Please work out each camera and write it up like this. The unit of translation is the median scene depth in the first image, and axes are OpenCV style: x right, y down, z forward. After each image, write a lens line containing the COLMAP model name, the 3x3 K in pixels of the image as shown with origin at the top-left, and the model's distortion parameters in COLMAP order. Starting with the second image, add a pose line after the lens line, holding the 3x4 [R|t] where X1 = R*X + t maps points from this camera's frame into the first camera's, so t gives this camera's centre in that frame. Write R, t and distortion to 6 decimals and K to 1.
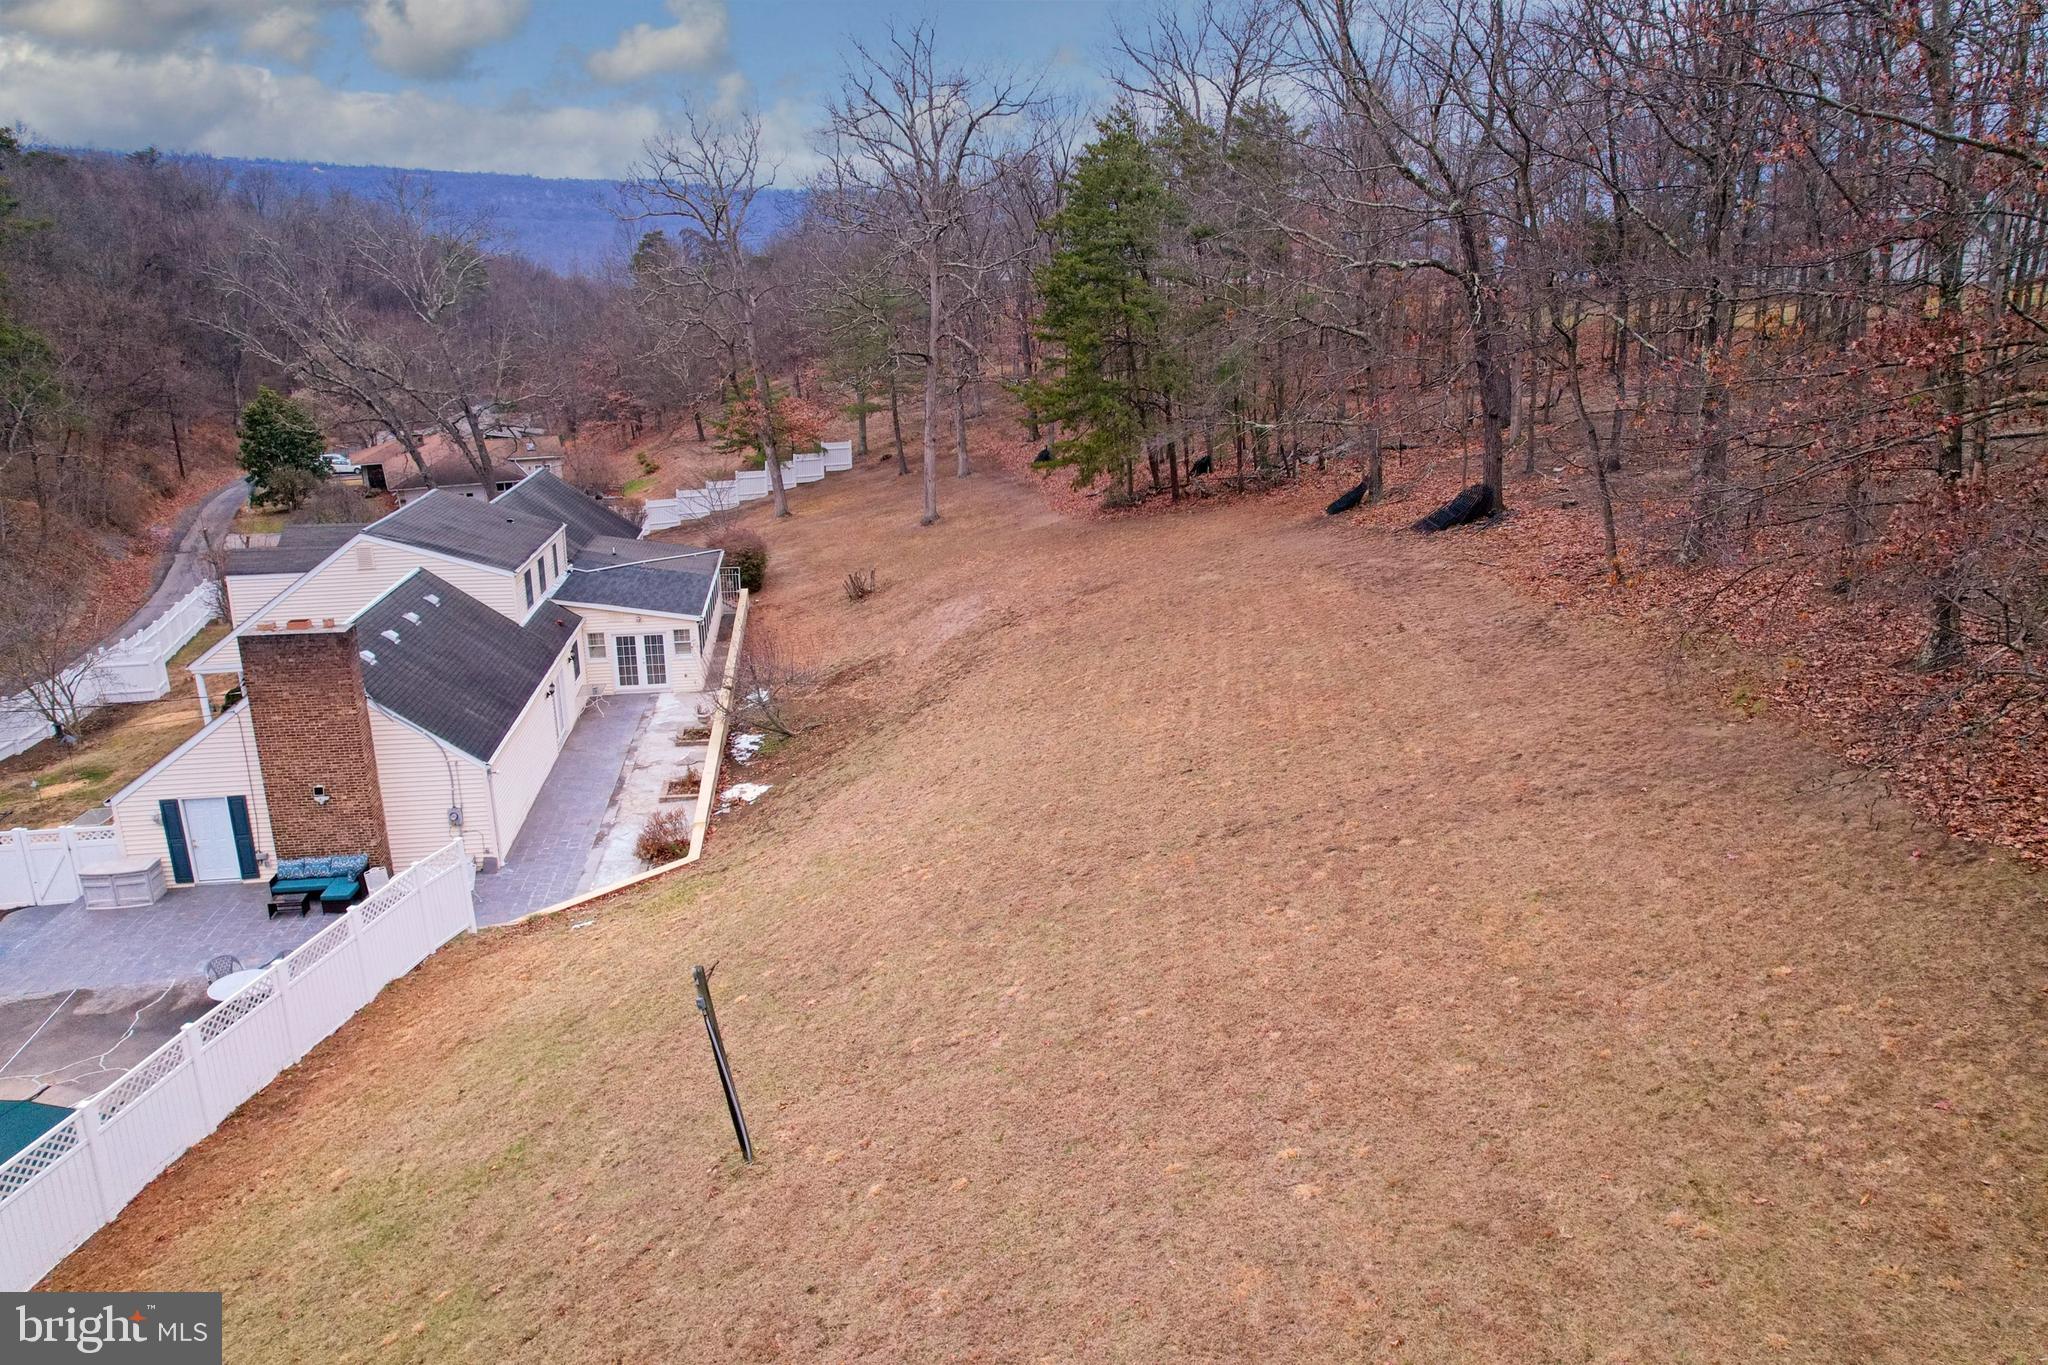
lens RADIAL K [[1317.6, 0, 1024.0], [0, 1317.6, 682.5], [0, 0, 1]] dist [-0.089066, 0.082861]
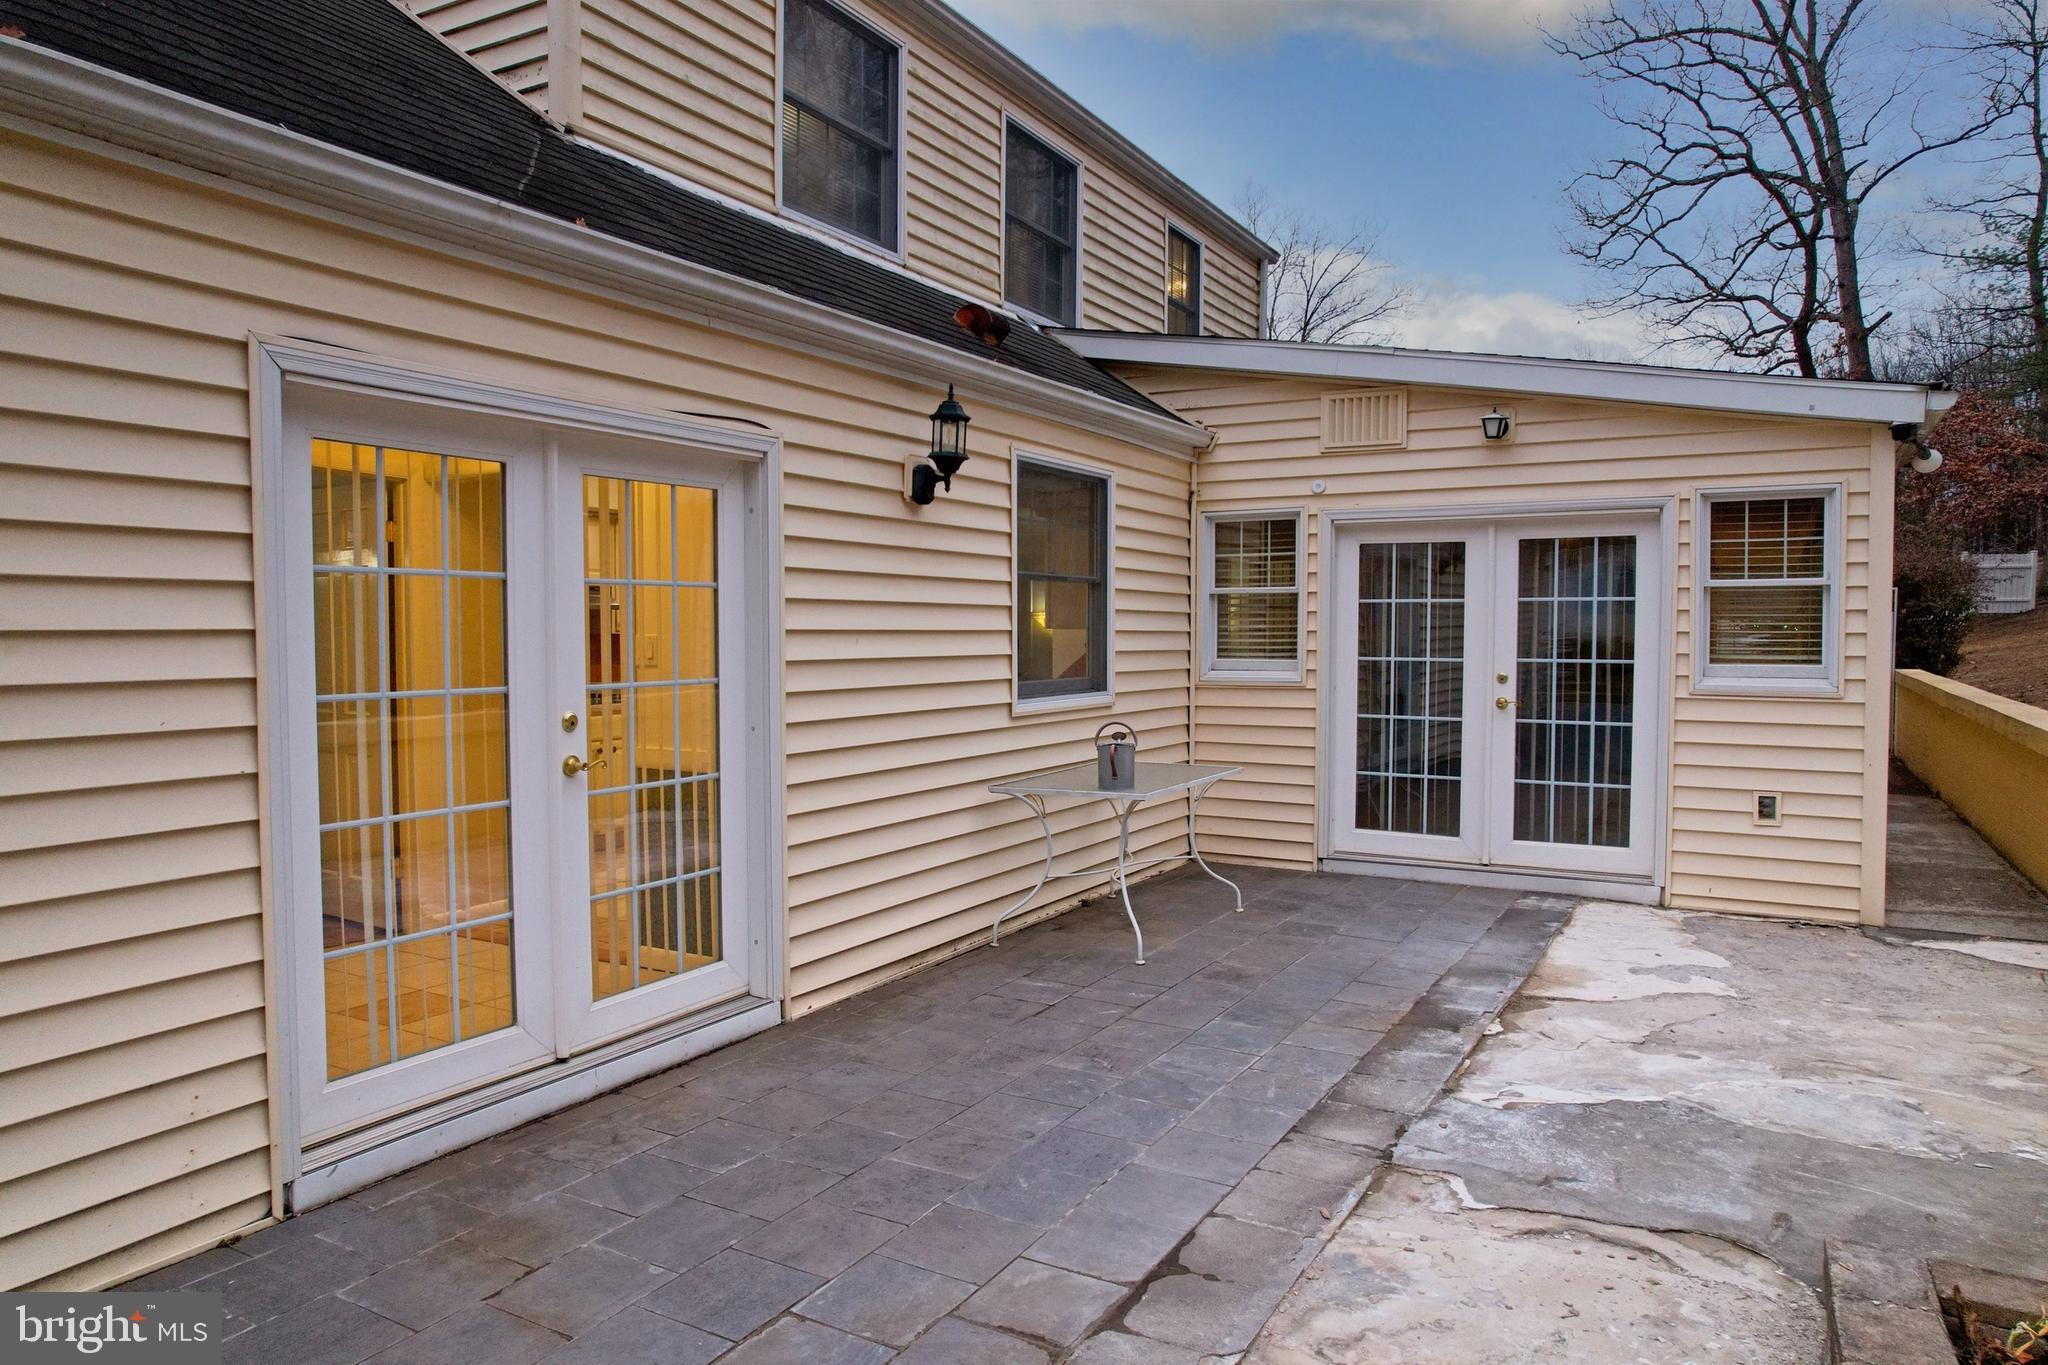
lens RADIAL K [[1317.6, 0, 1024.0], [0, 1317.6, 682.5], [0, 0, 1]] dist [-0.089066, 0.082861]
pose [[0.776336, 0.027799, -0.629706, -0.254762], [-0.180774, 0.966879, -0.180183, 0.025983], [0.603841, 0.253717, 0.755648, 0.914727]]
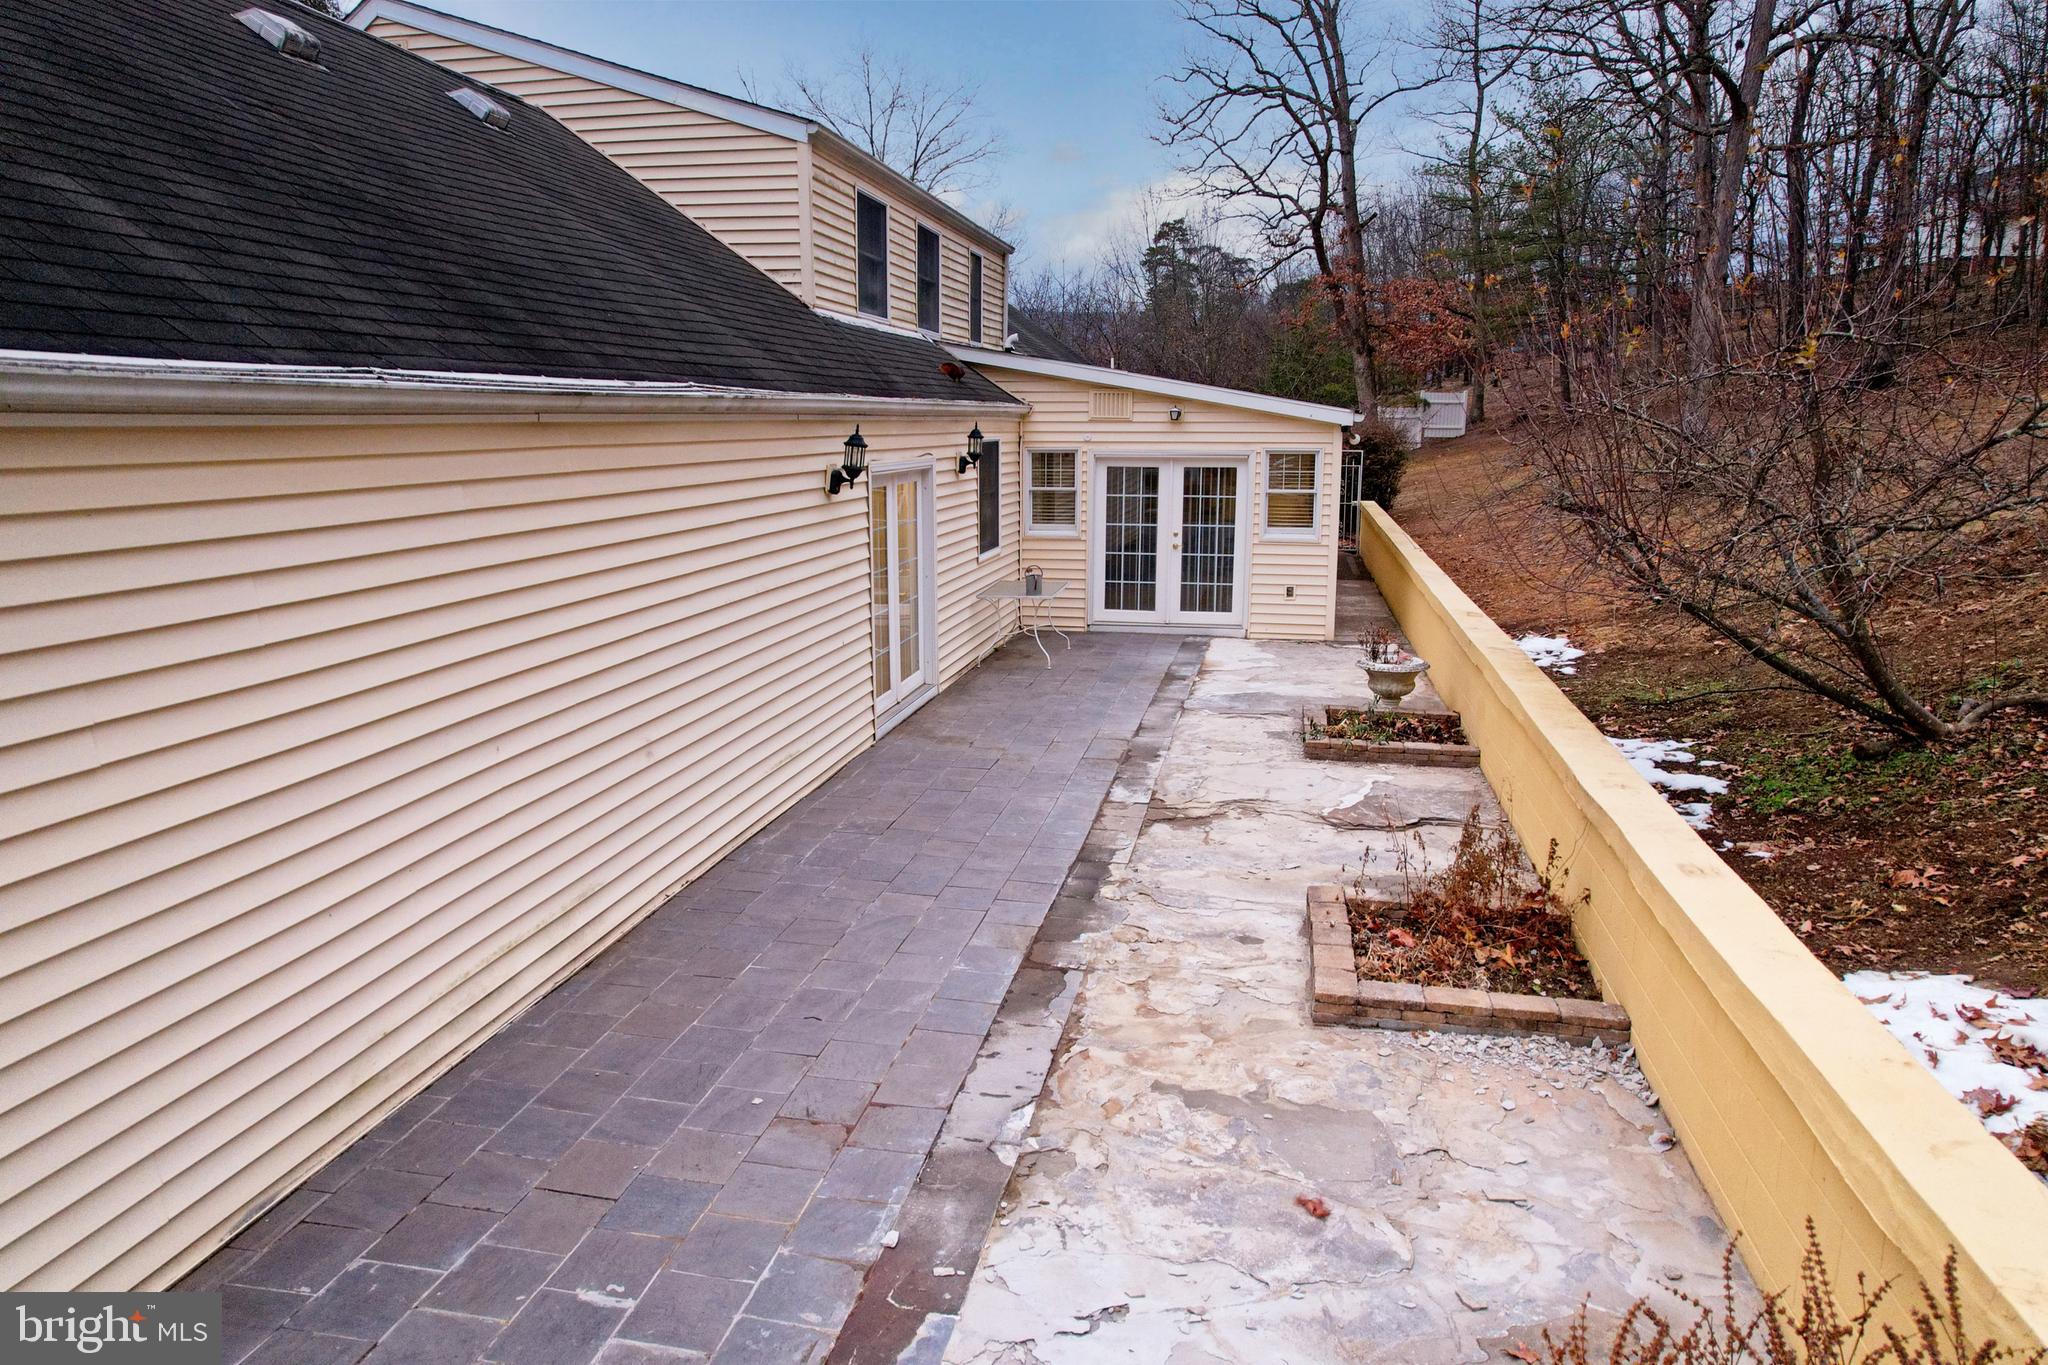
lens RADIAL K [[1311.5, 0, 1024.0], [0, 1311.5, 682.5], [0, 0, 1]] dist [-0.084802, 0.076556]
pose [[0.937061, 0.071890, -0.341683, -0.225102], [-0.103177, 0.991886, -0.074269, 0.056930], [0.333572, 0.104849, 0.936876, 0.721152]]
